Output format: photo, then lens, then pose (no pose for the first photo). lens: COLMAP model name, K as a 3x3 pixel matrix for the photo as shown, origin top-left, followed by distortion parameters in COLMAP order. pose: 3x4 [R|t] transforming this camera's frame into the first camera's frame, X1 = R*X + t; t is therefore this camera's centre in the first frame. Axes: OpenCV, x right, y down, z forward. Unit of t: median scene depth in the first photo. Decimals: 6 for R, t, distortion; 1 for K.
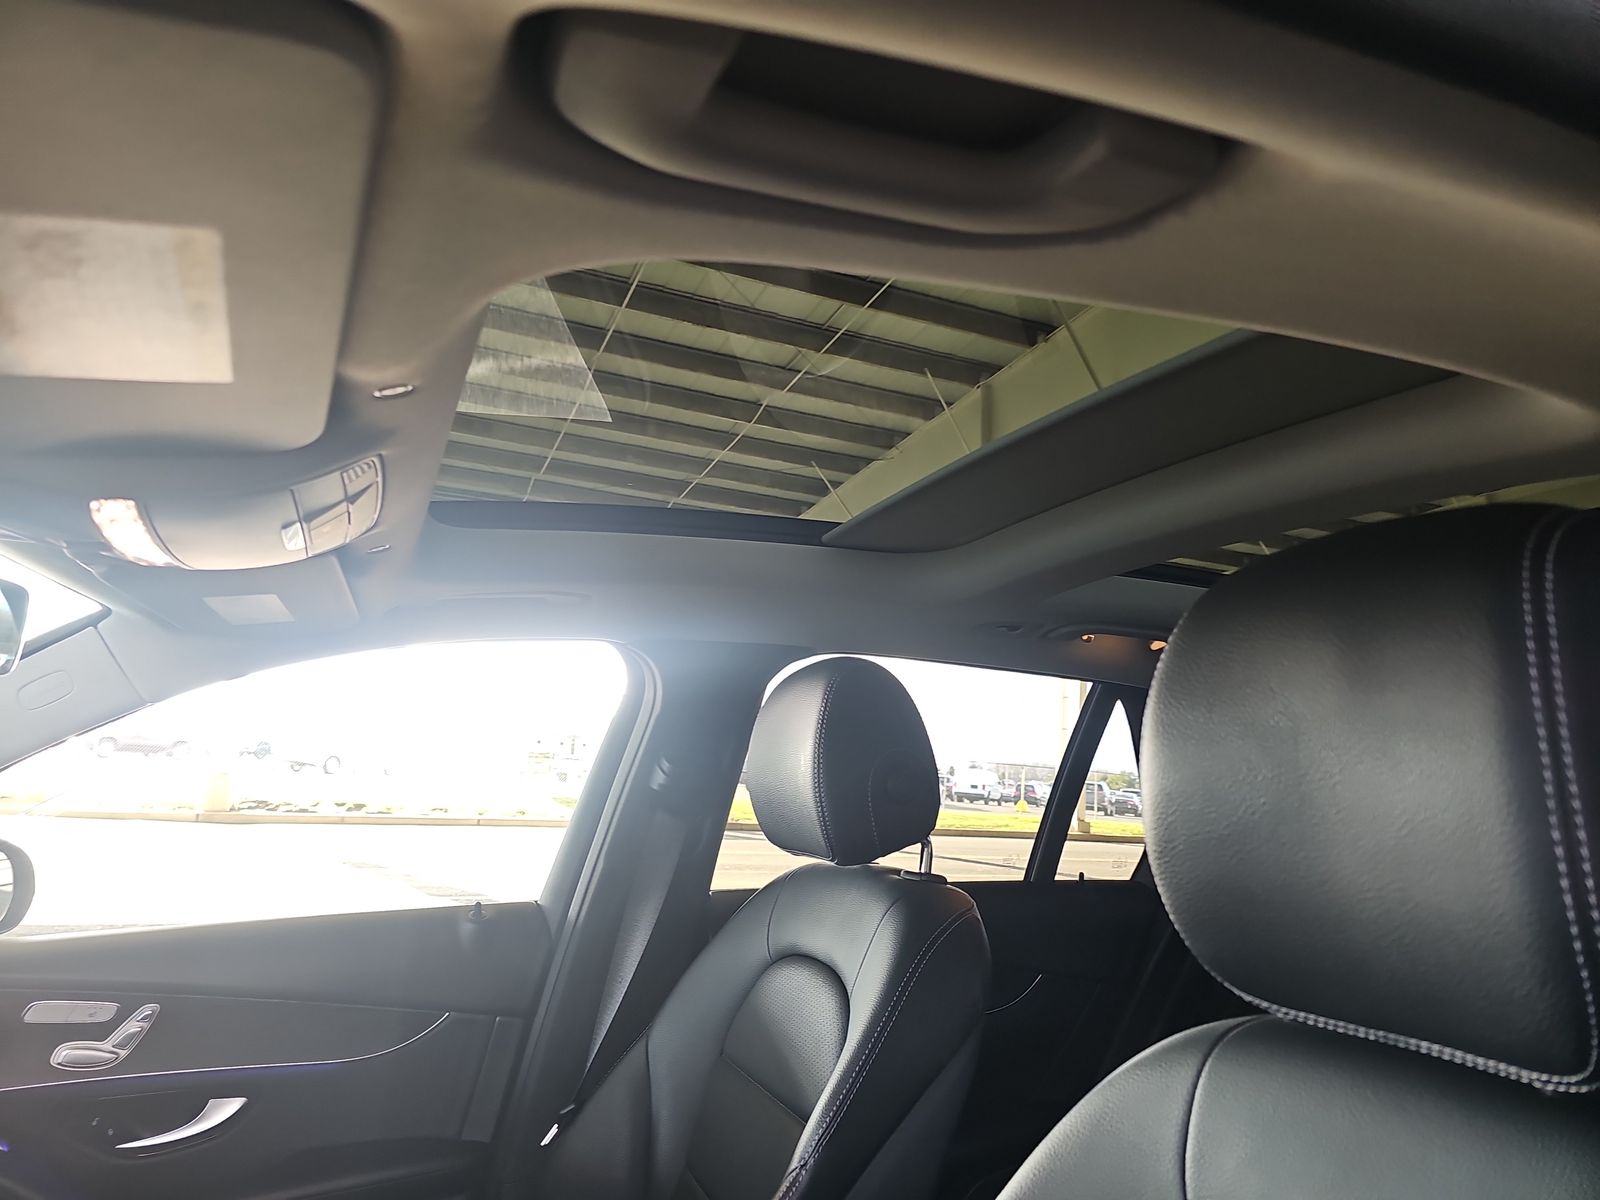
lens RADIAL K [[1069.3, 0, 803.9], [0, 1069.3, 606.0], [0, 0, 1]] dist [0.030393, -0.040700]
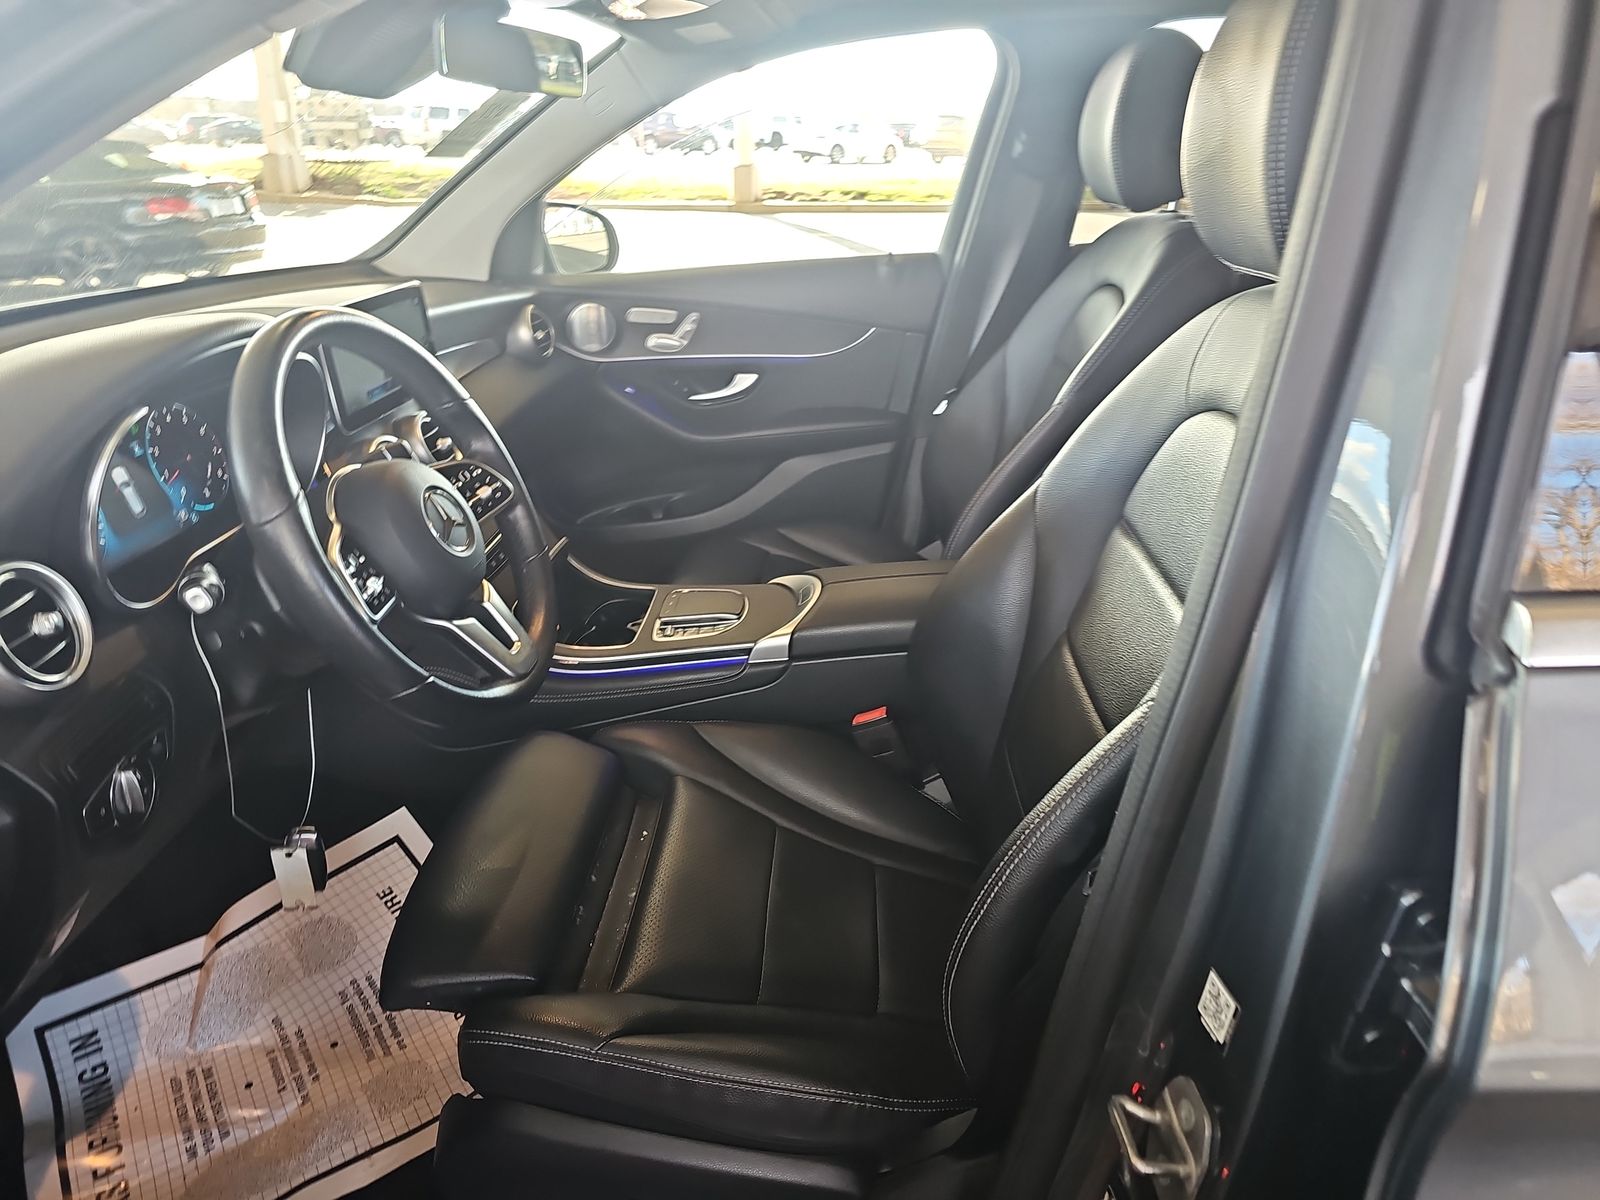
lens RADIAL K [[1069.3, 0, 839.6], [0, 1069.3, 598.7], [0, 0, 1]] dist [0.030393, -0.040700]
pose [[0.915759, 0.119987, -0.383391, 0.201027], [0.097124, 0.859916, 0.501111, -0.032898], [0.389811, -0.496133, 0.775822, -0.289760]]
